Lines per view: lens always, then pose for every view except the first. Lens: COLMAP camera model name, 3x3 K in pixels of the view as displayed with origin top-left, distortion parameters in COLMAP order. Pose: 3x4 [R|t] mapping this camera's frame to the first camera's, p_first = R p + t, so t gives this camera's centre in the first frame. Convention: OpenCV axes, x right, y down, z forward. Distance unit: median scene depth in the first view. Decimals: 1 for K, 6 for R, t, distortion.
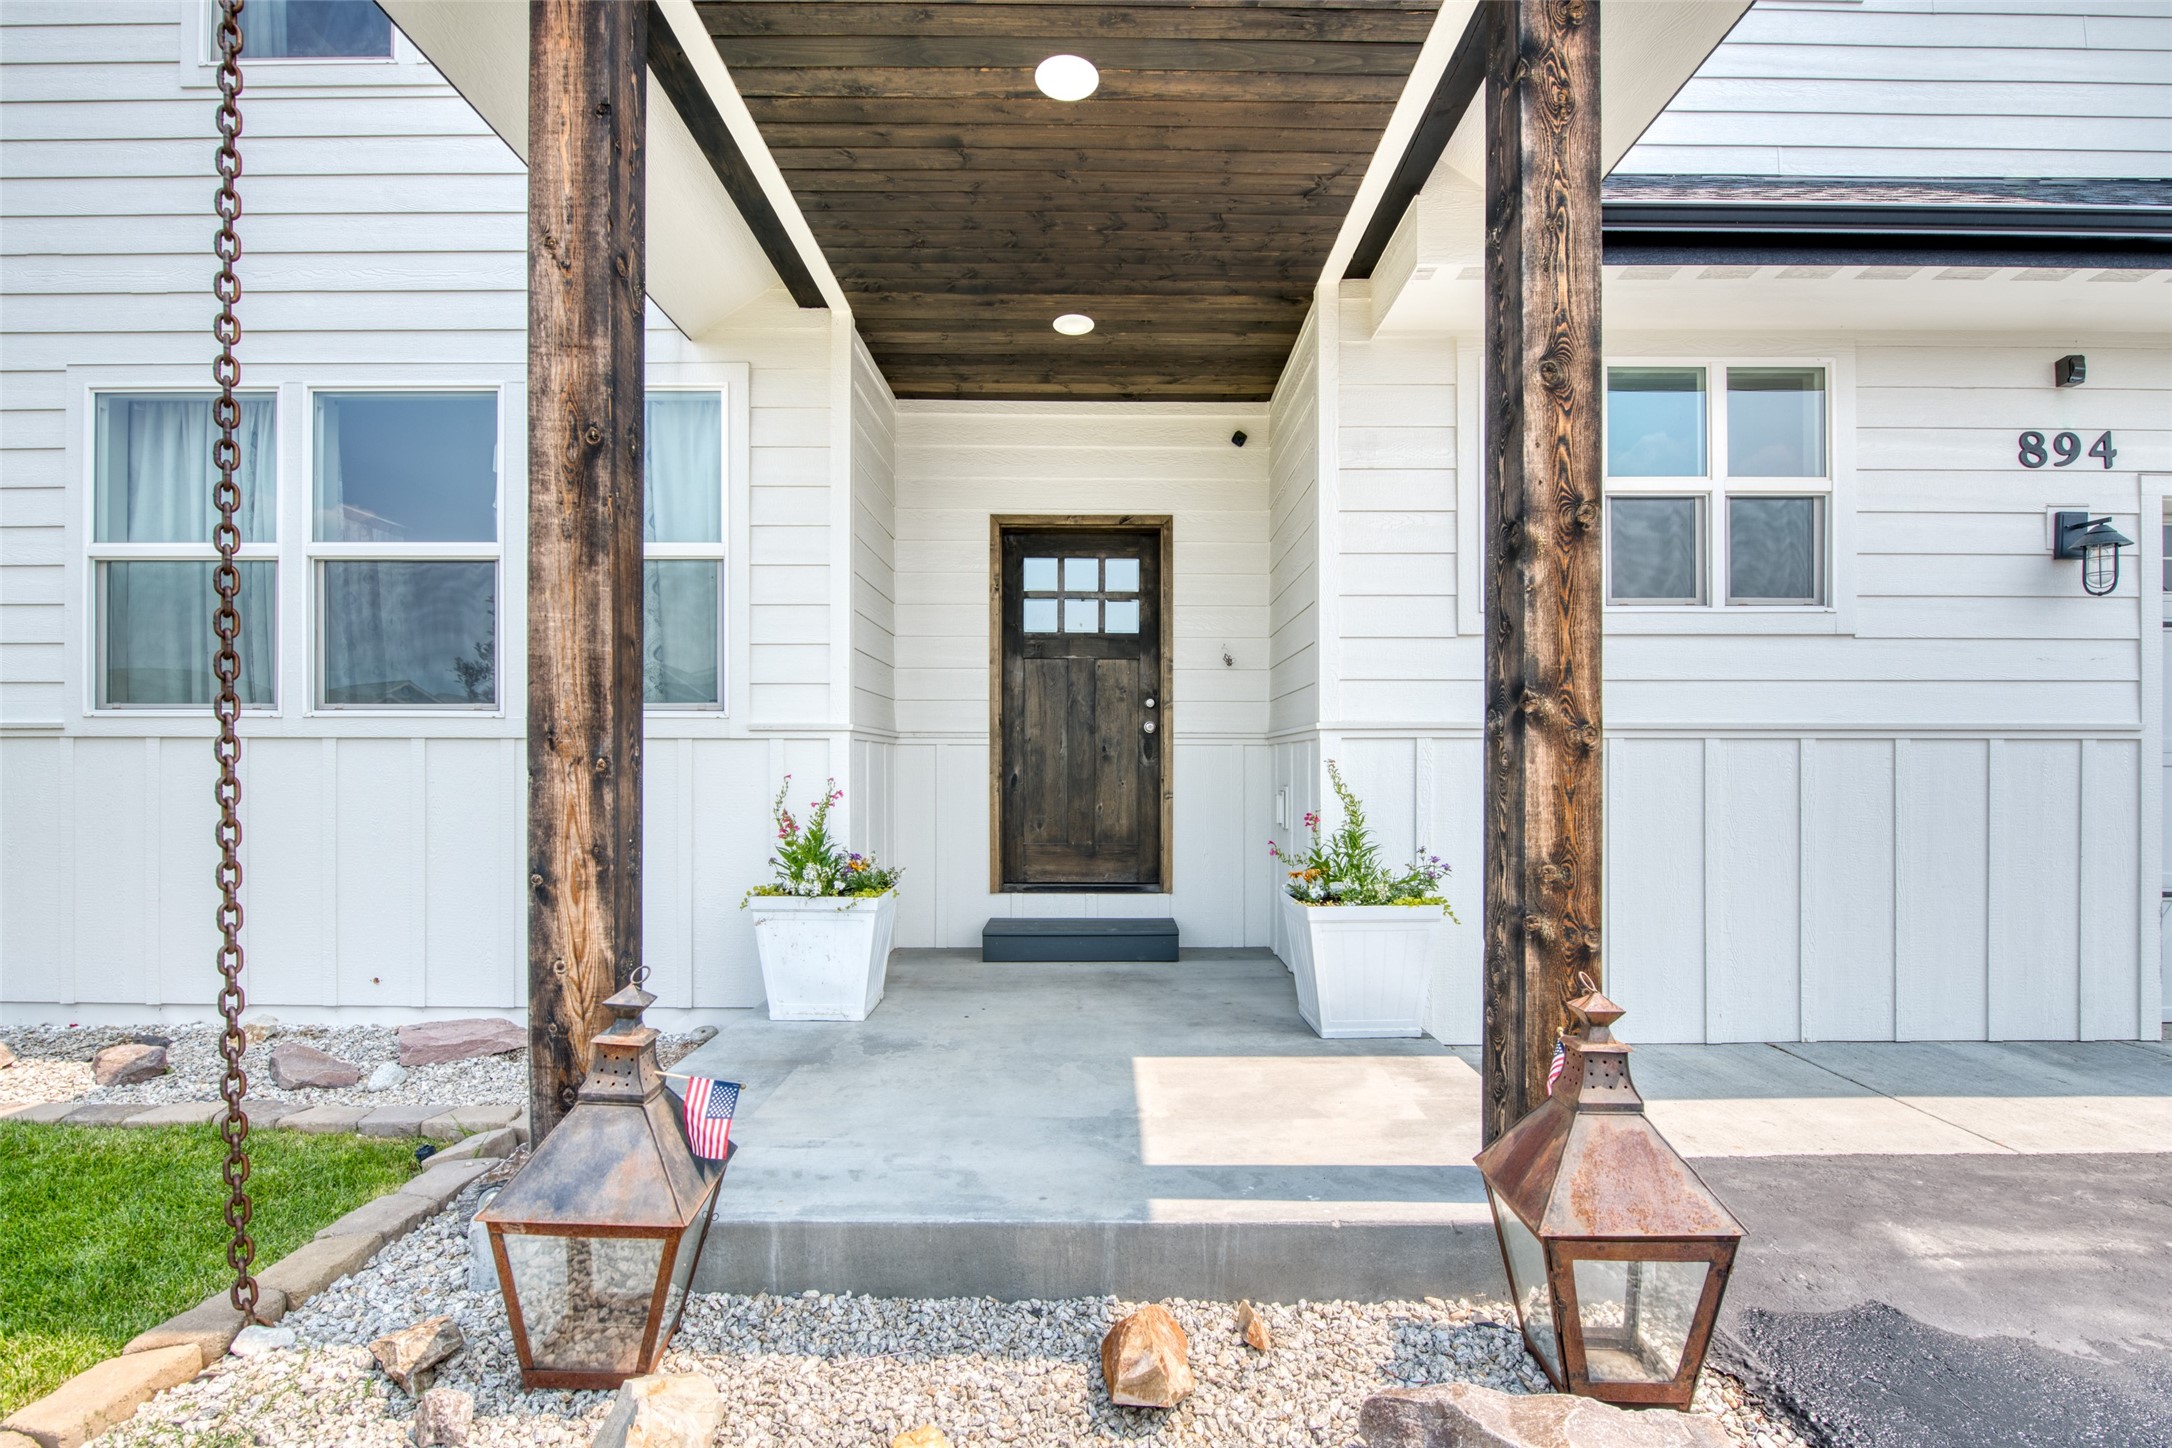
lens RADIAL K [[1003.2, 0, 1088.7], [0, 1003.2, 723.2], [0, 0, 1]] dist [0.000248, 0.000061]
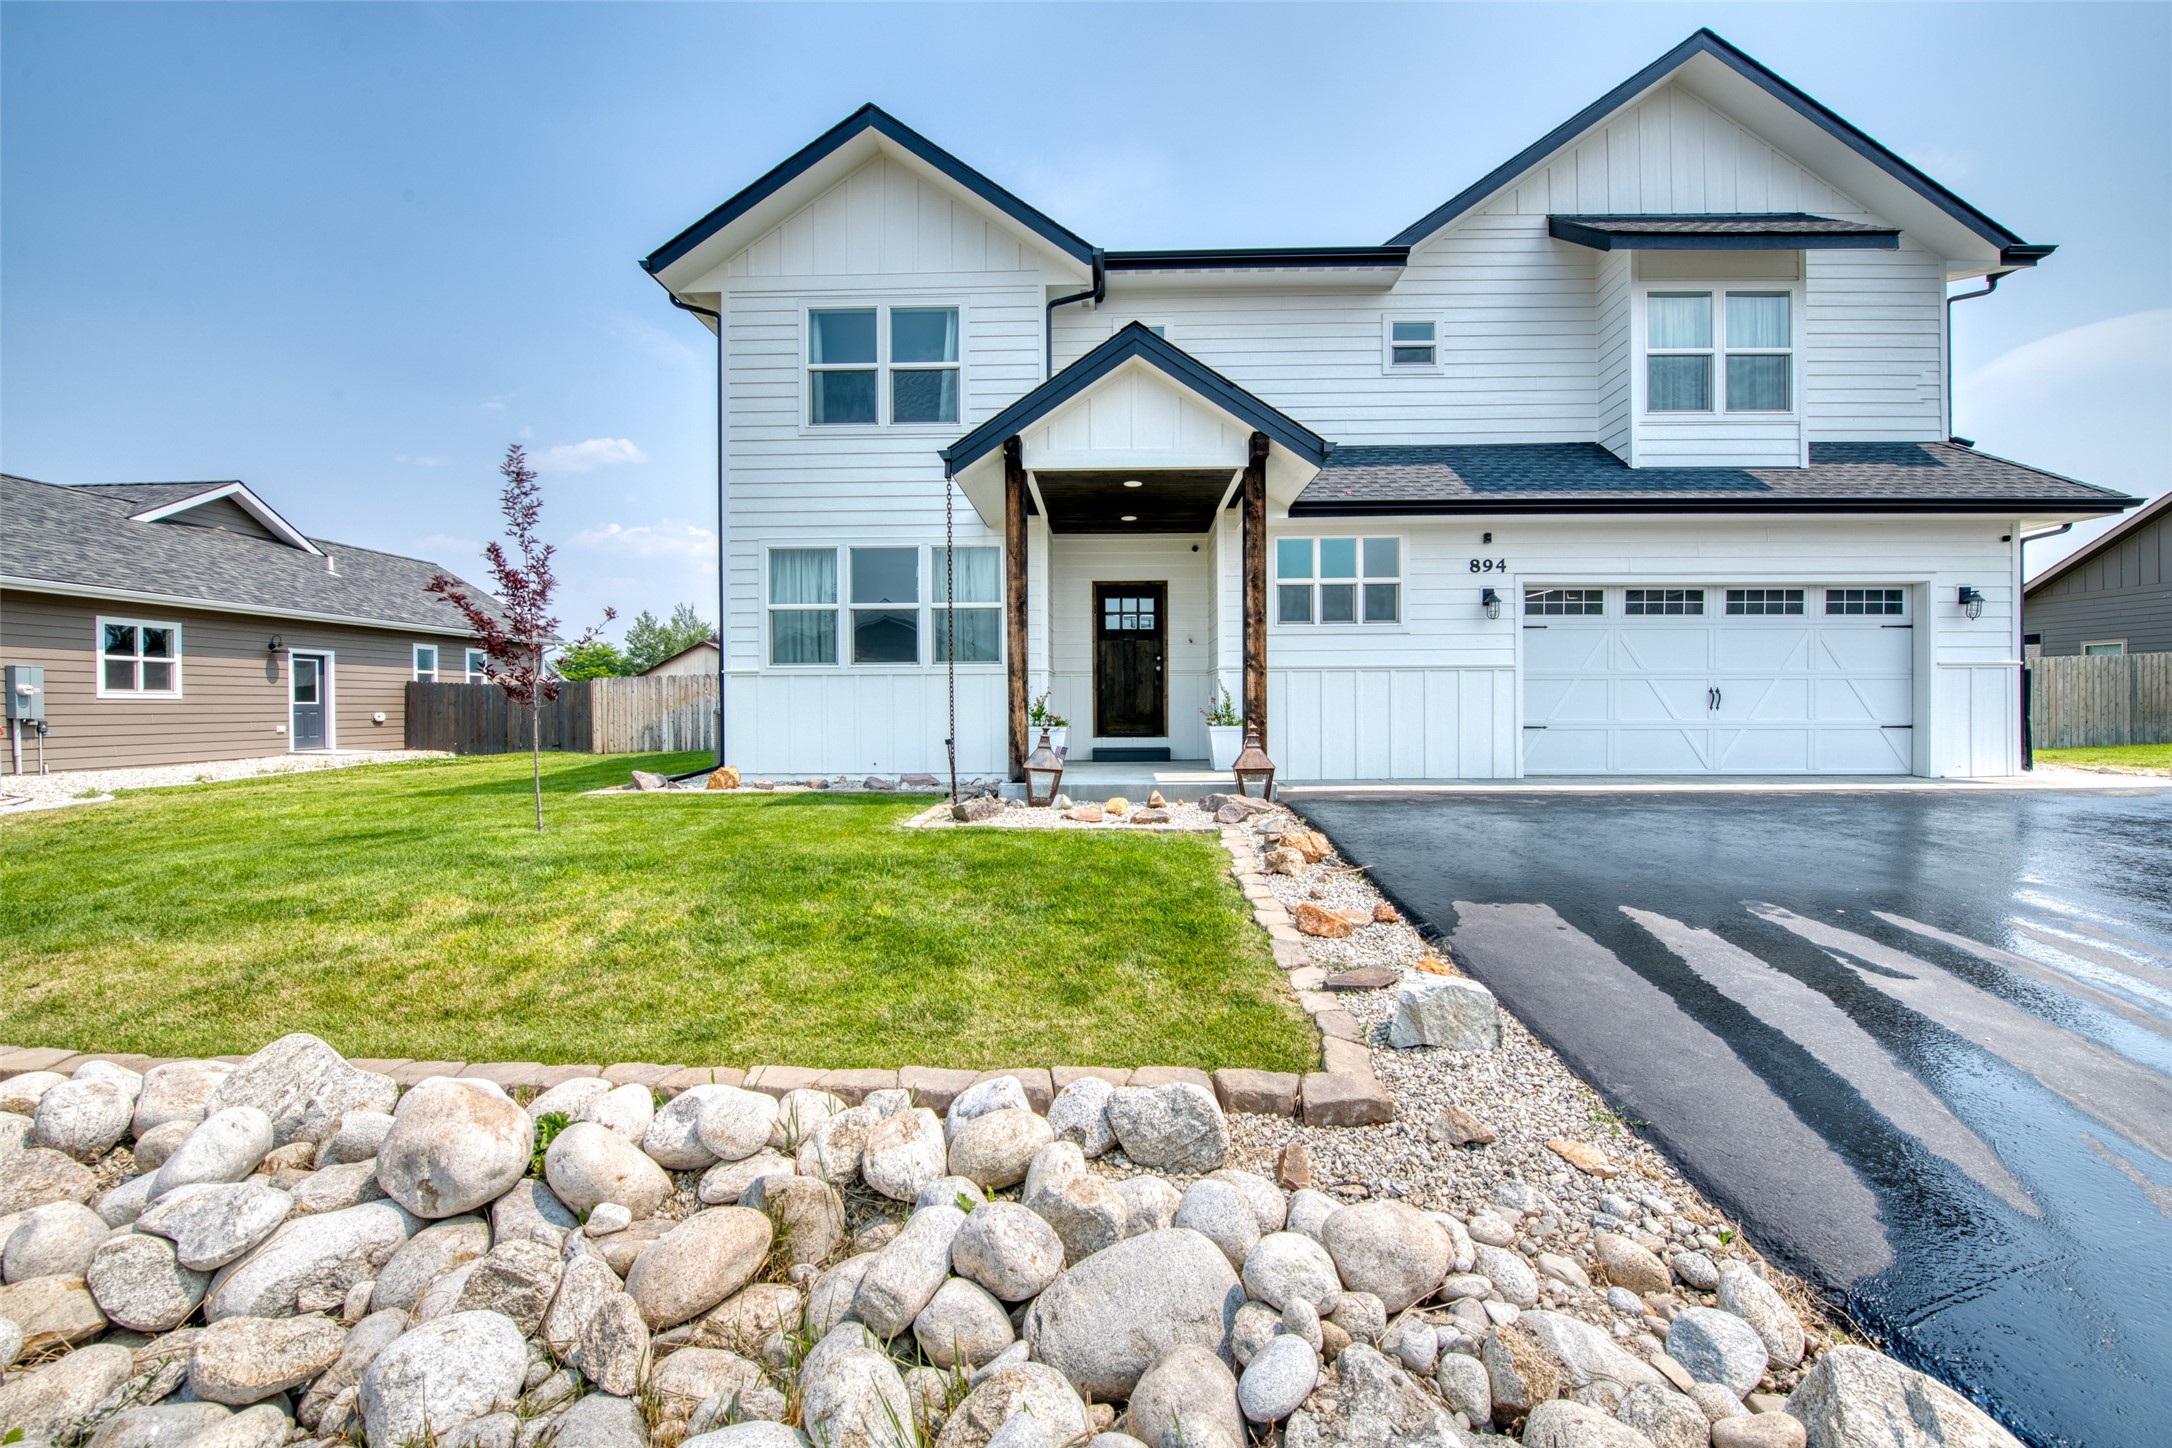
lens RADIAL K [[883.2, 0, 1090.8], [0, 883.2, 677.1], [0, 0, 1]] dist [-0.018478, 0.000121]
pose [[0.999767, -0.008502, -0.019843, -0.065292], [0.008777, 0.999866, 0.013808, -0.006718], [0.019723, -0.013979, 0.999708, -1.221015]]
